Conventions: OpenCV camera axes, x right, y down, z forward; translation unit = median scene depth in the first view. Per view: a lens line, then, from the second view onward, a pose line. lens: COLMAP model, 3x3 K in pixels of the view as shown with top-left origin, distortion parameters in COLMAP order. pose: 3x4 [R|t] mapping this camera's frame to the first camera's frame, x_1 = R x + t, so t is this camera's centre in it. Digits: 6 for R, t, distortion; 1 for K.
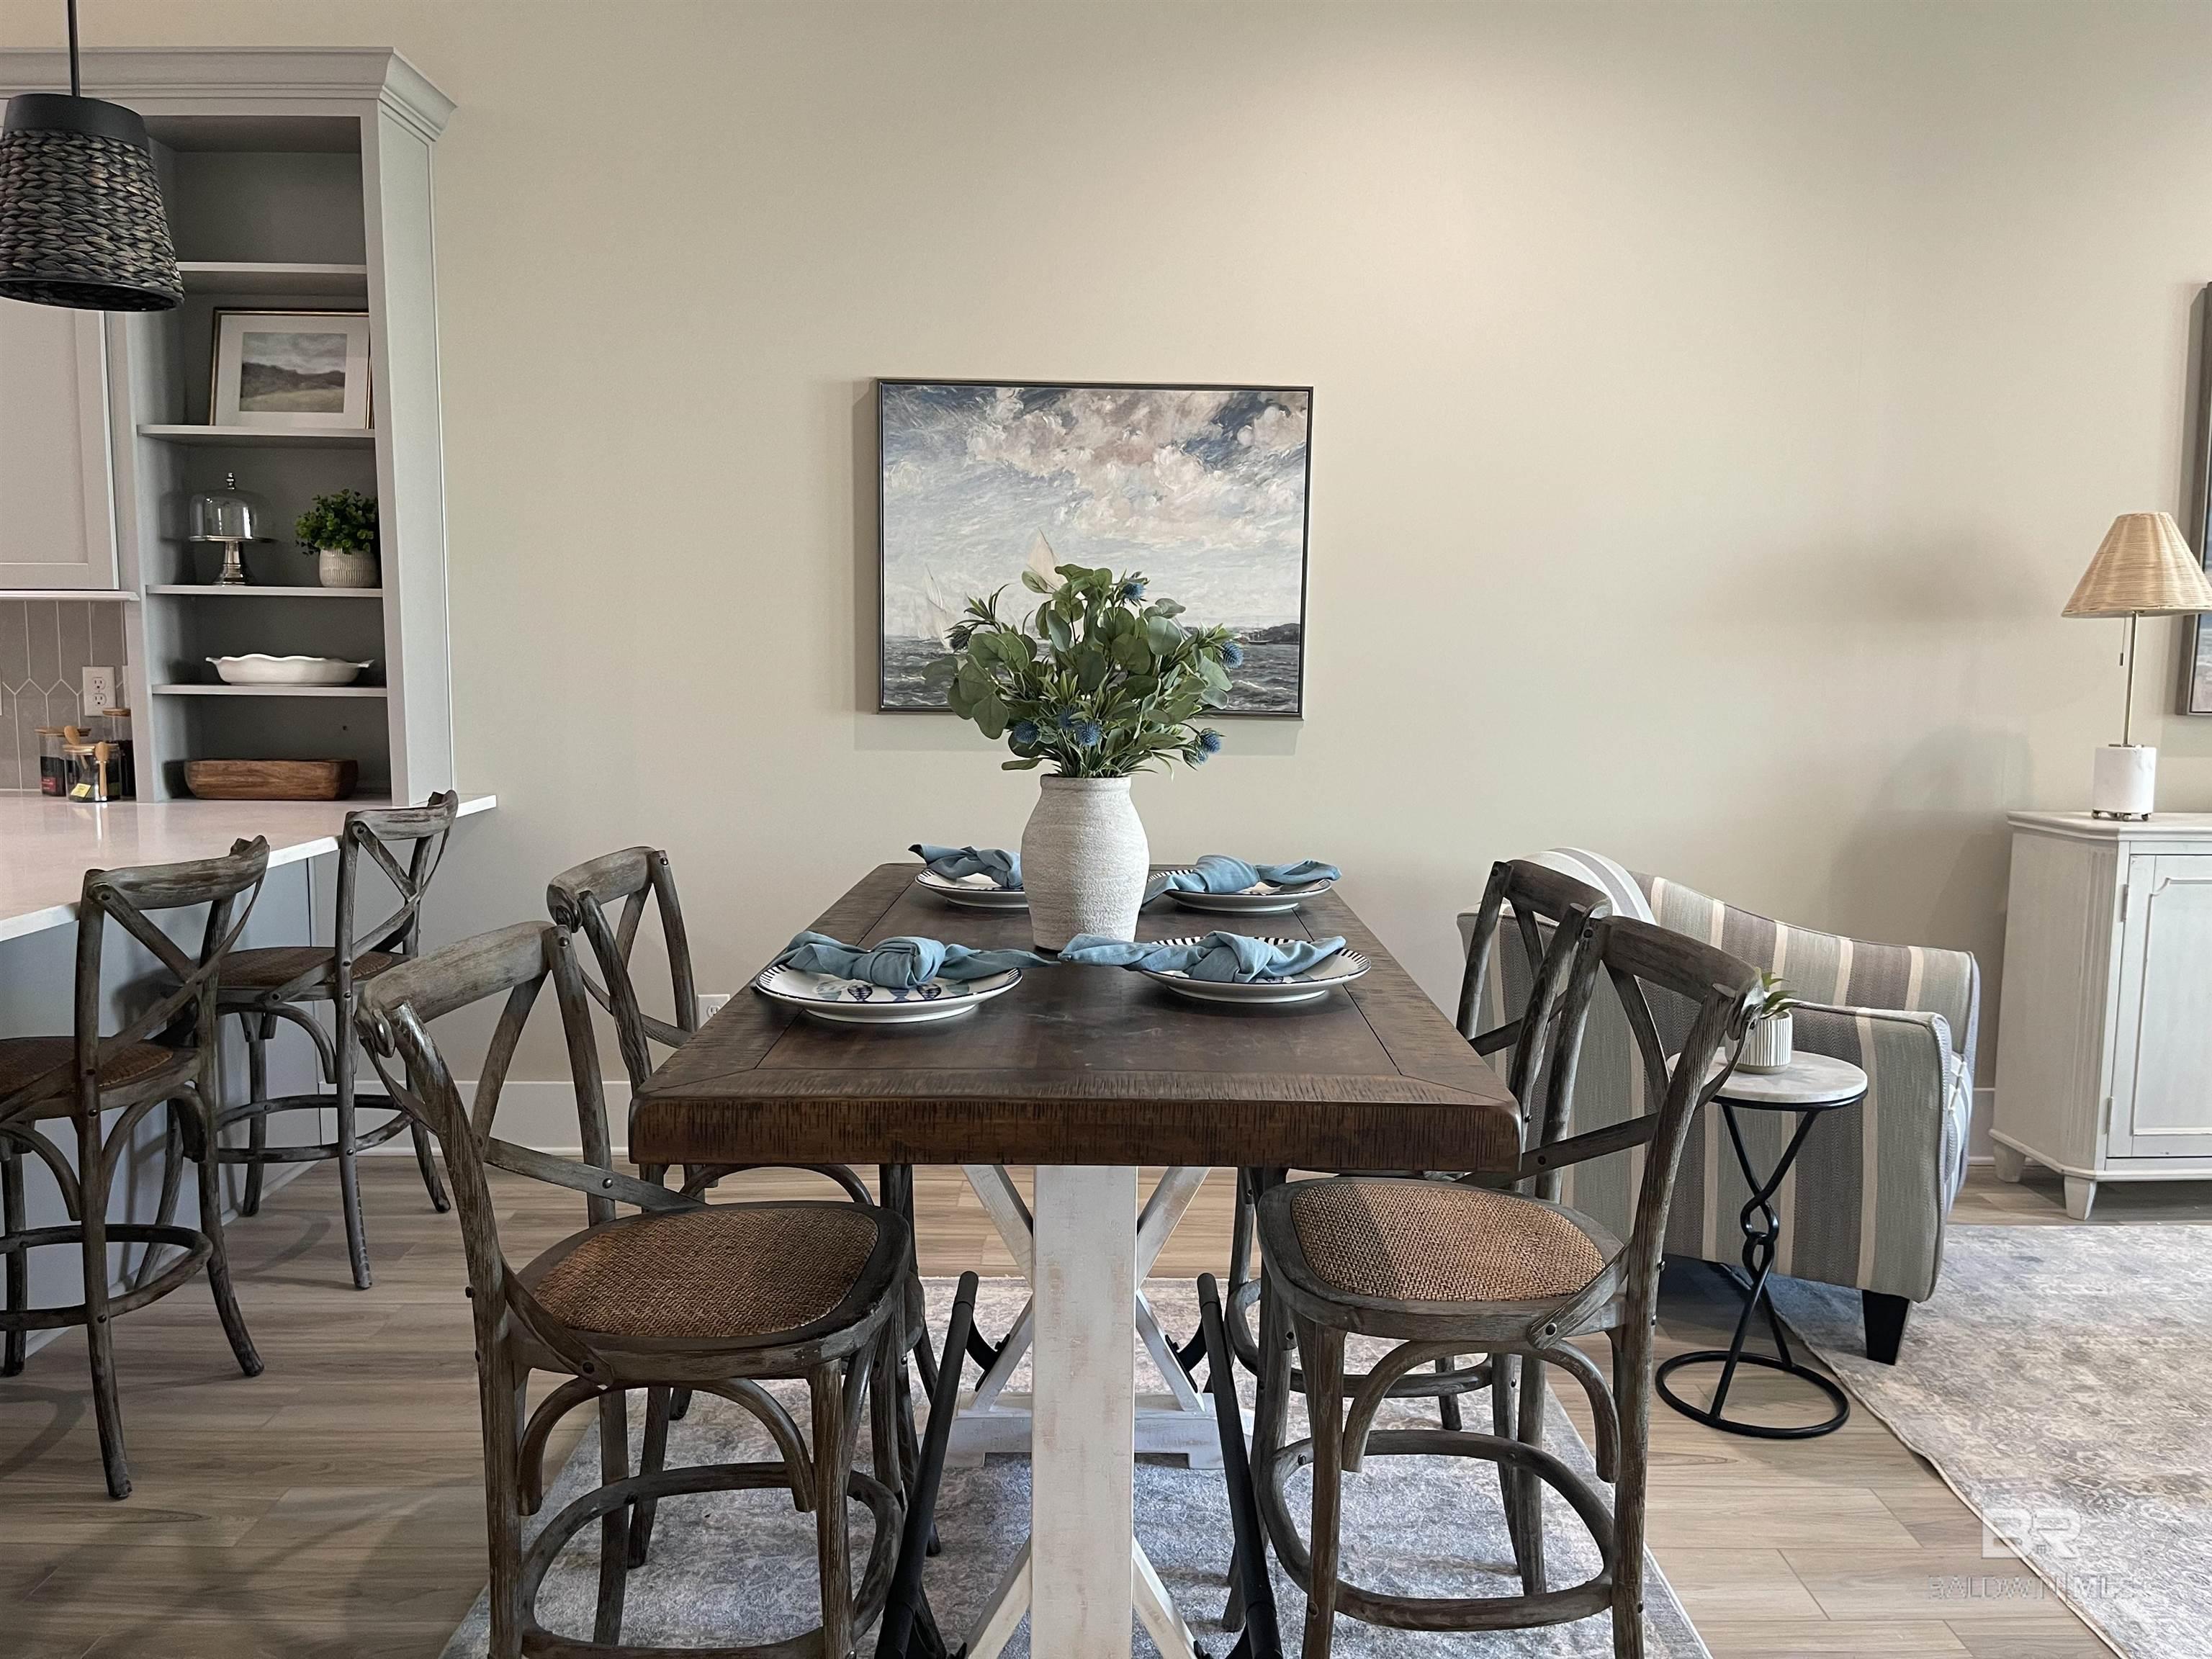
lens RADIAL K [[1624.5, 0, 1106.0], [0, 1624.5, 829.5], [0, 0, 1]] dist [-0.029067, -0.004956]
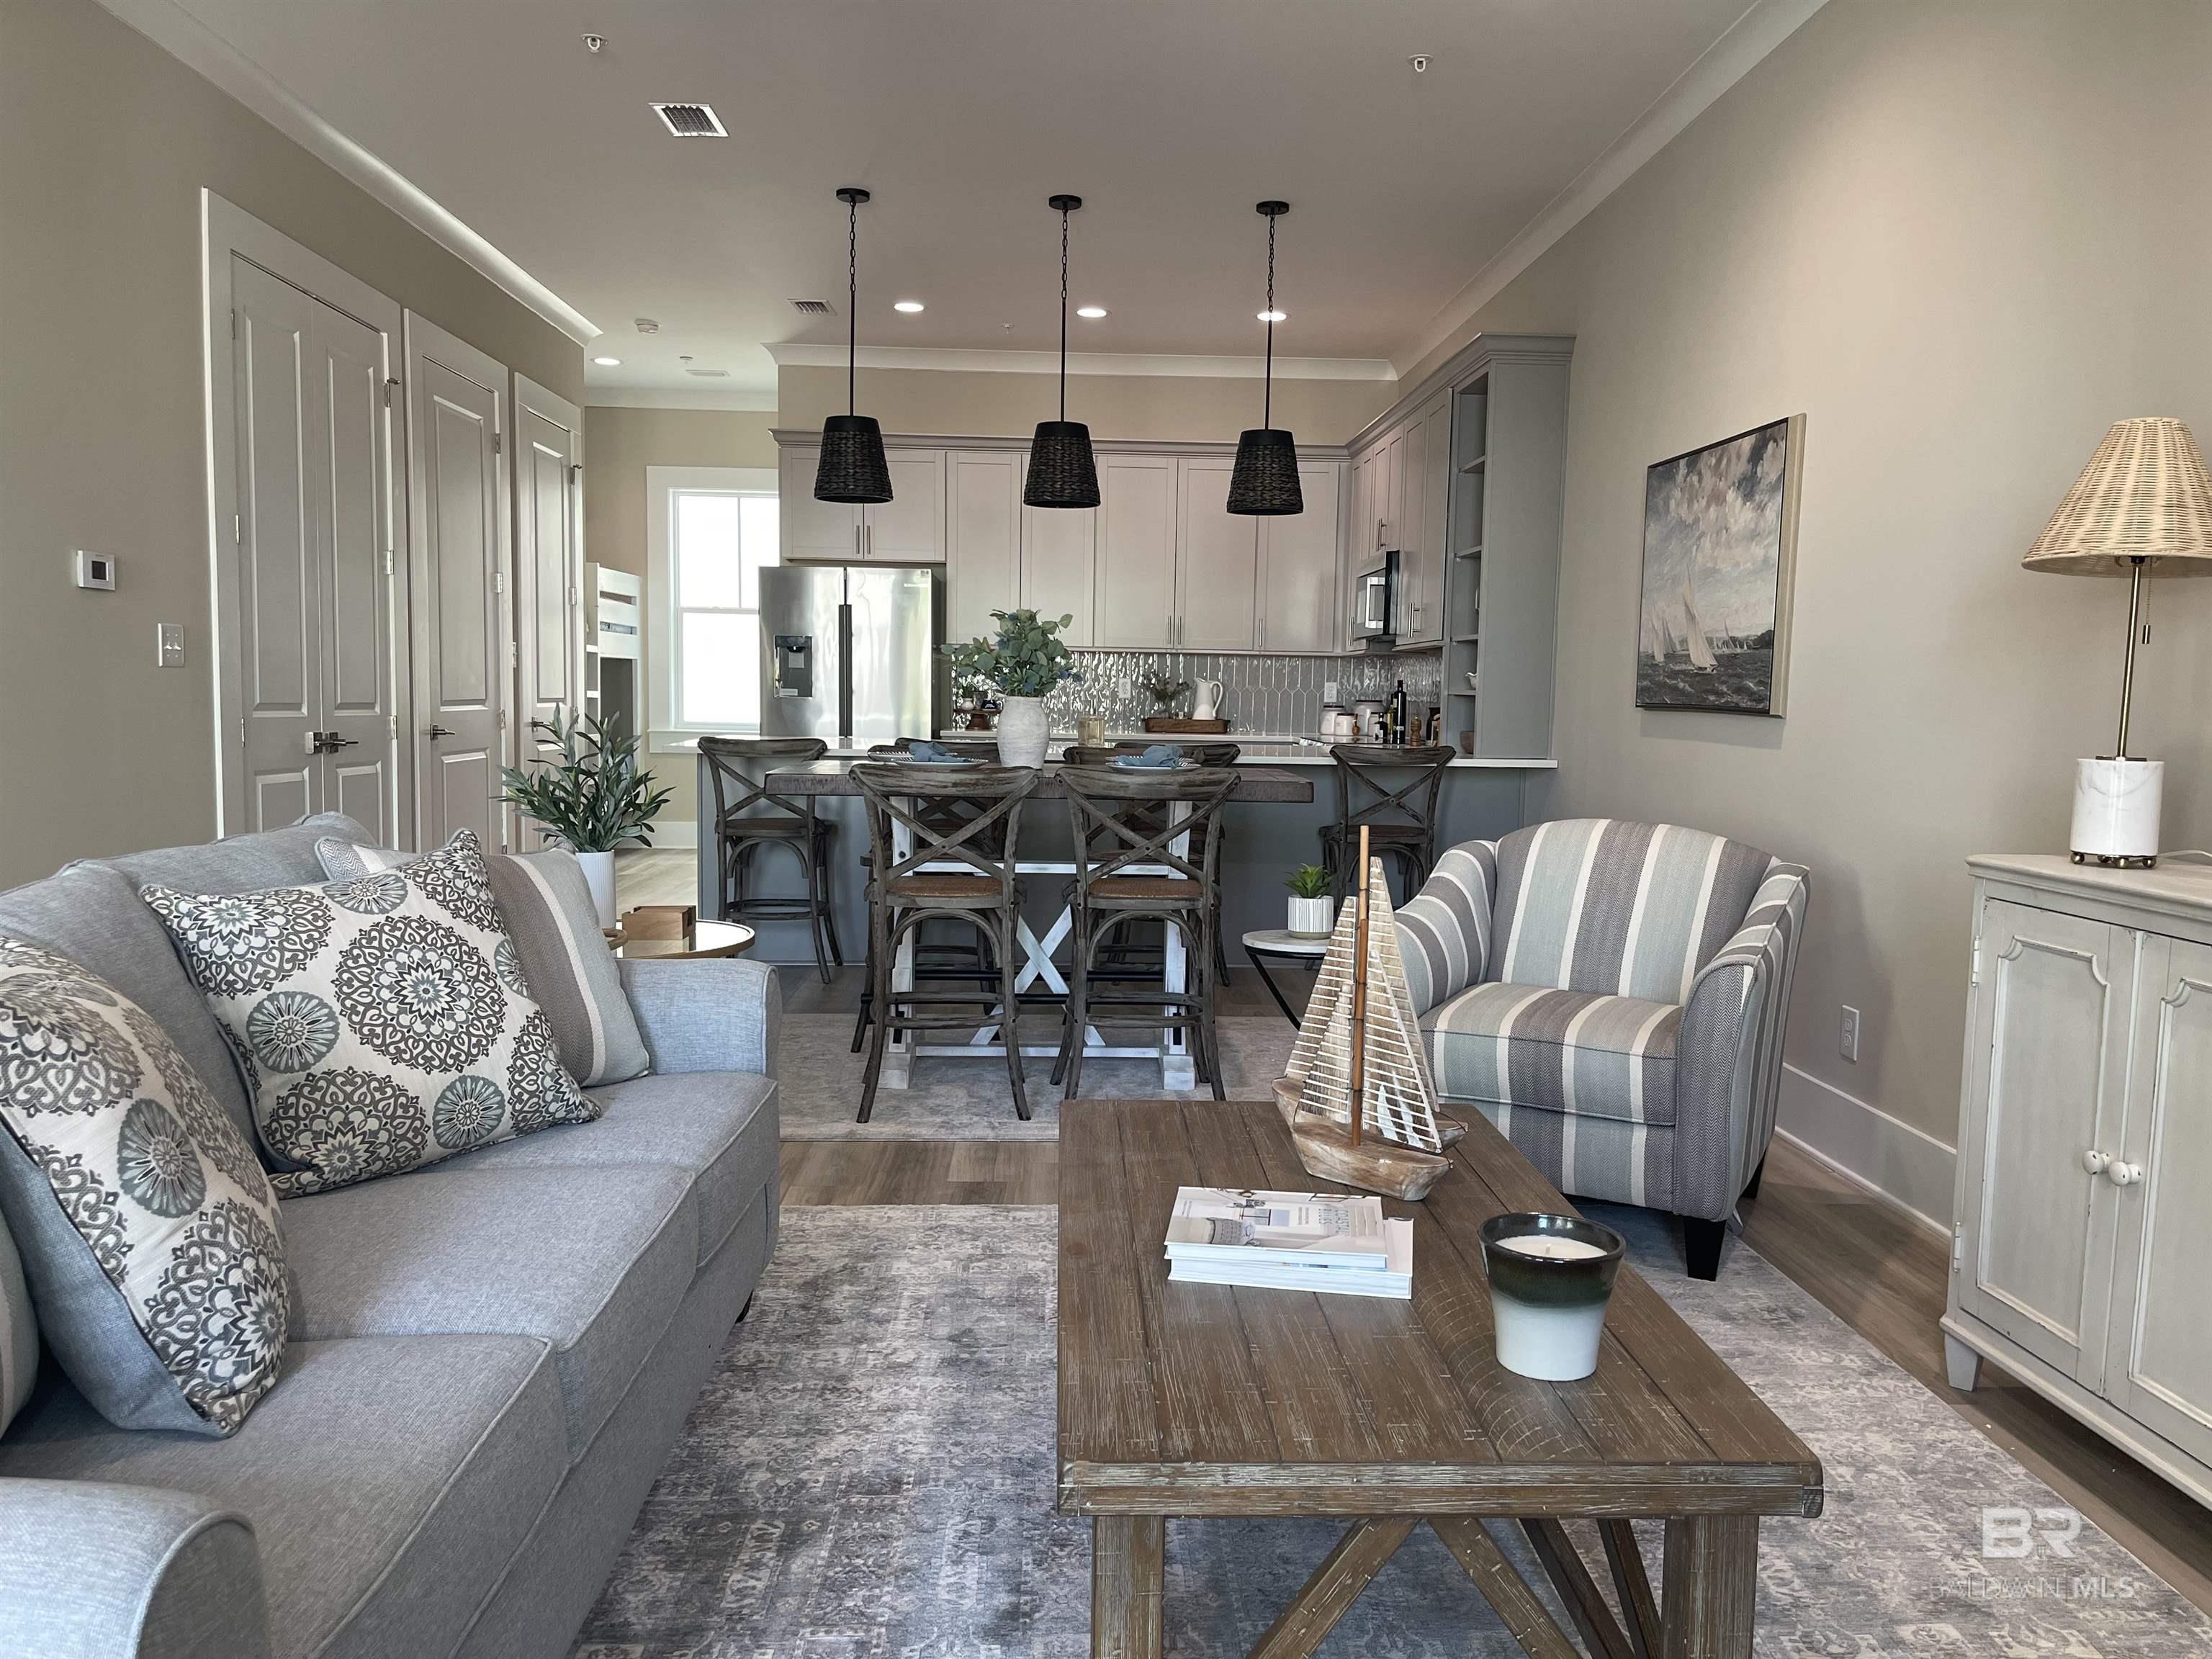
lens RADIAL K [[1624.5, 0, 1106.0], [0, 1624.5, 829.5], [0, 0, 1]] dist [-0.029067, -0.004956]
pose [[0.038238, 0.075820, -0.996388, 0.987803], [-0.123114, 0.989878, 0.070600, -0.010306], [0.991656, 0.119970, 0.047185, 0.413413]]
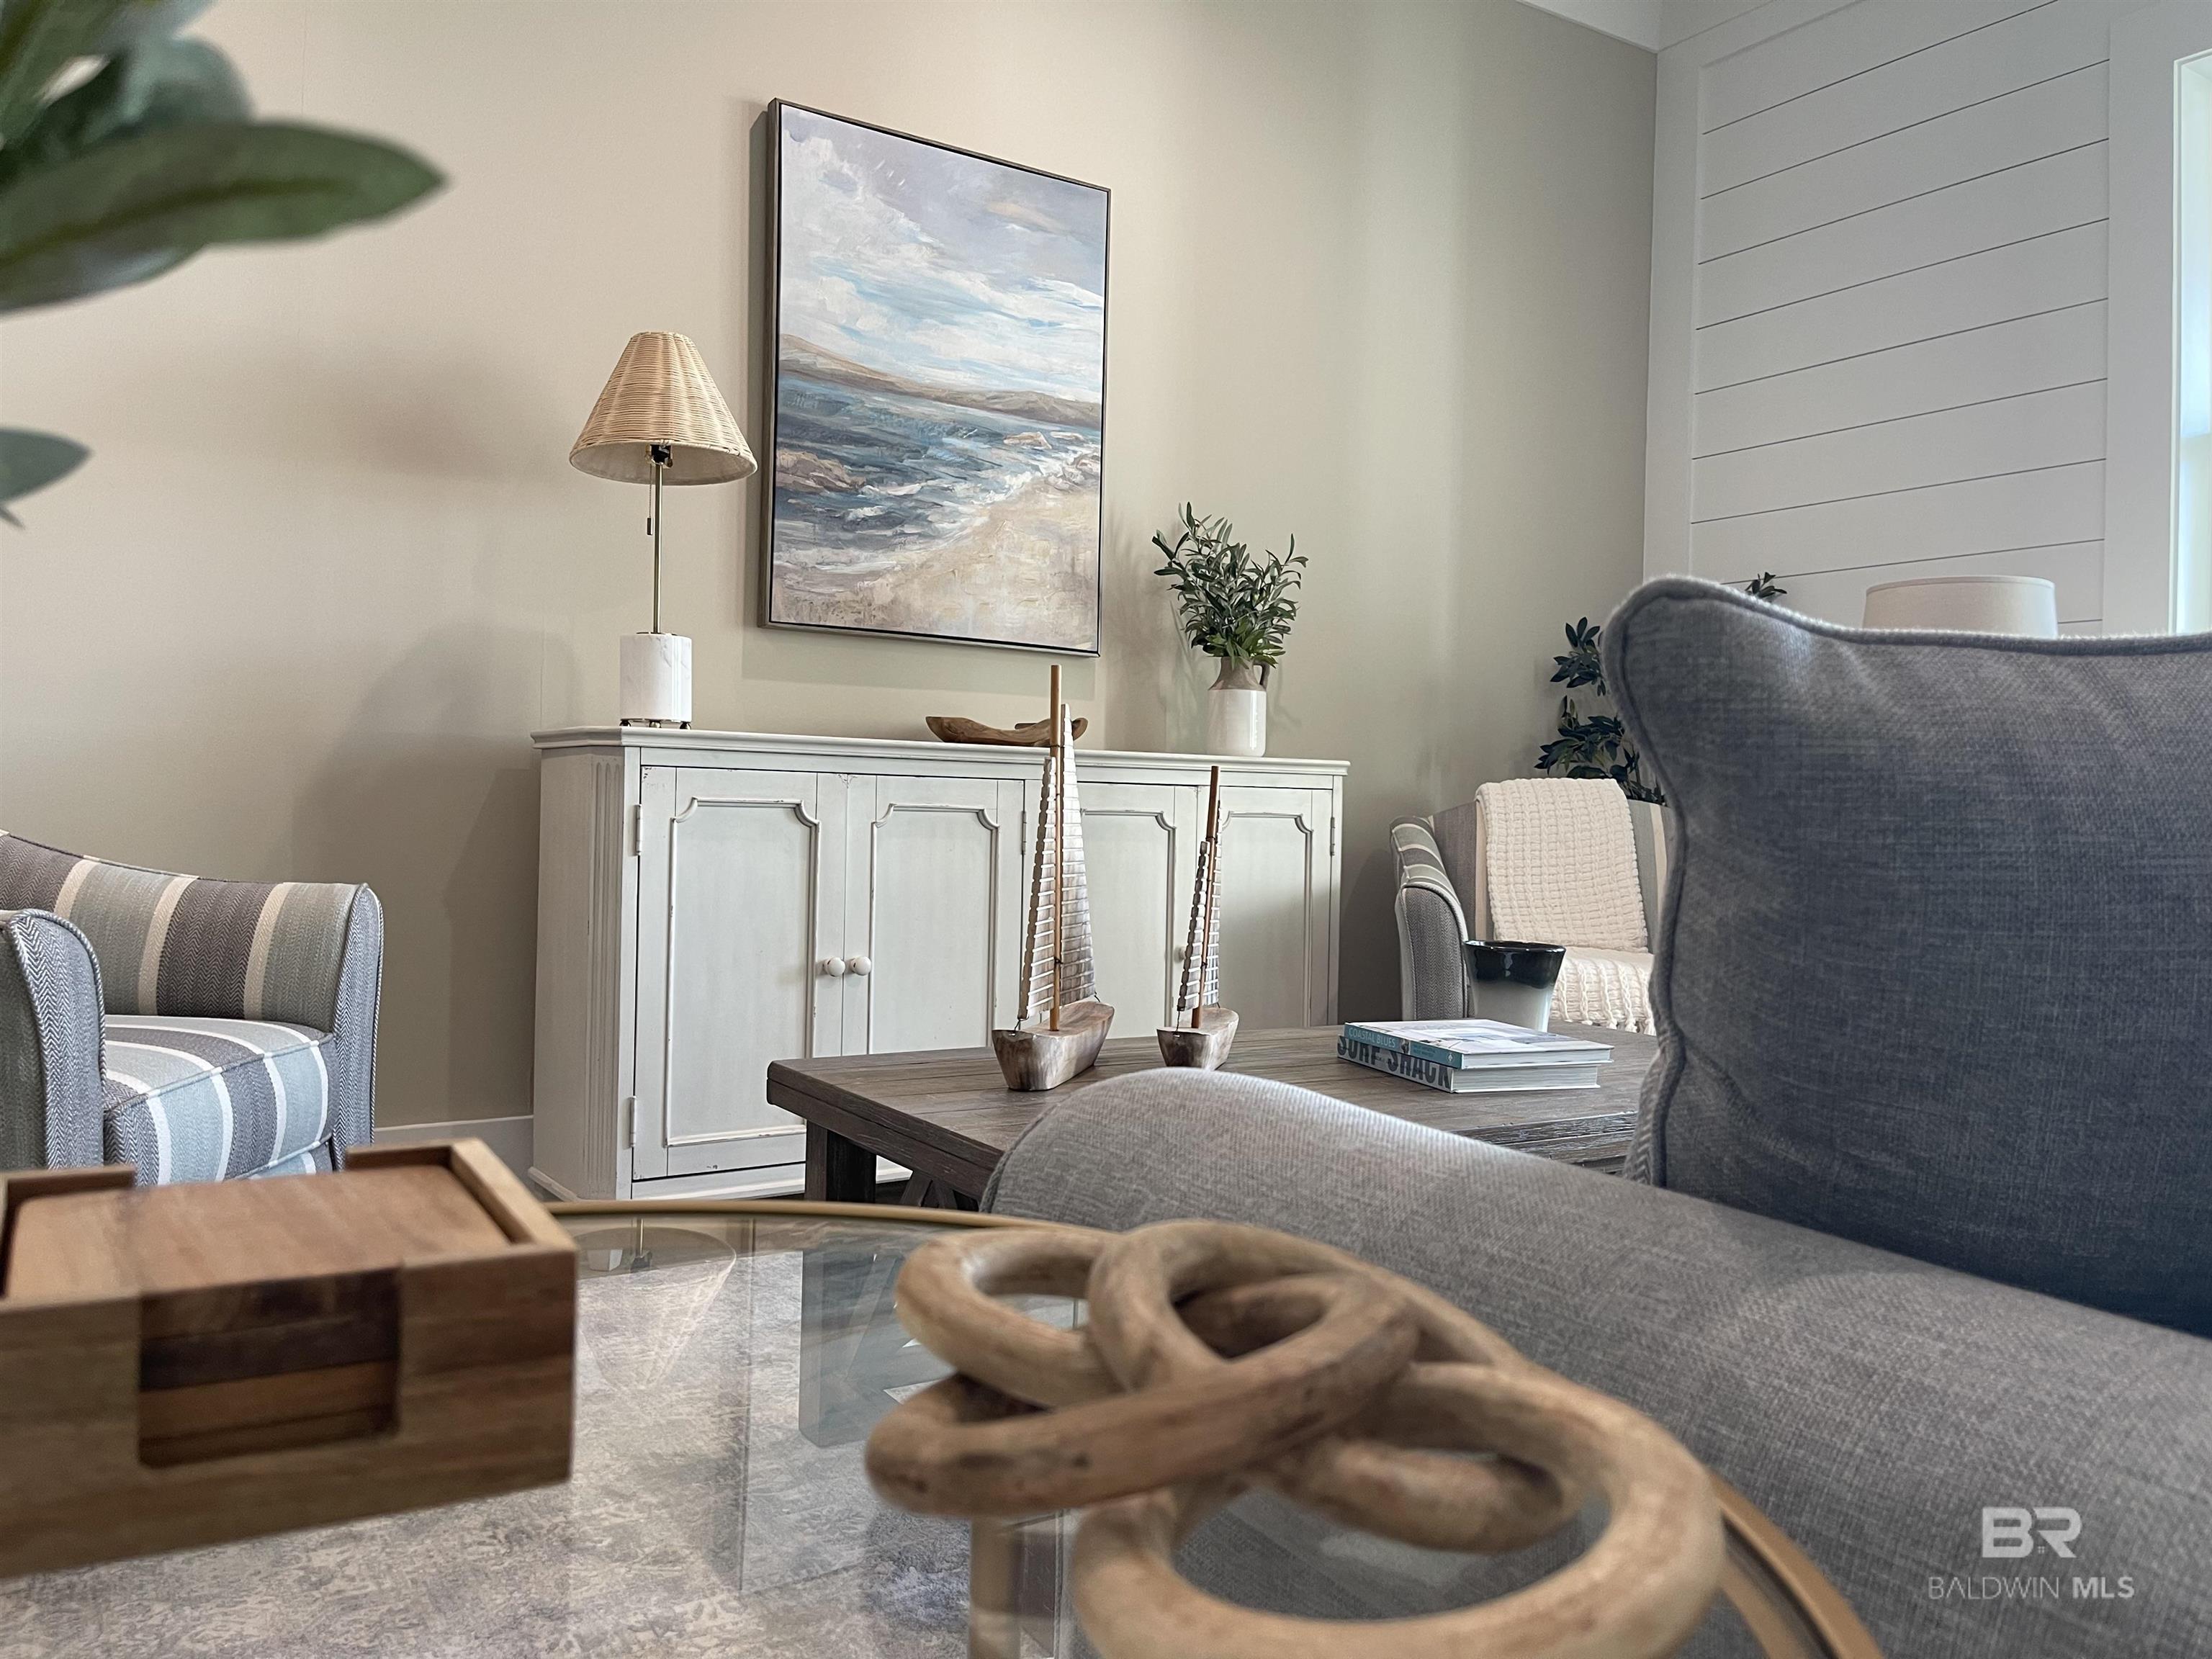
lens RADIAL K [[1586.9, 0, 1106.0], [0, 1586.9, 829.5], [0, 0, 1]] dist [0.006234, 0.001726]
pose [[0.842305, 0.012807, 0.538849, 0.317054], [0.040048, 0.995467, -0.086261, 0.089236], [-0.537511, 0.094238, 0.837974, 0.195963]]
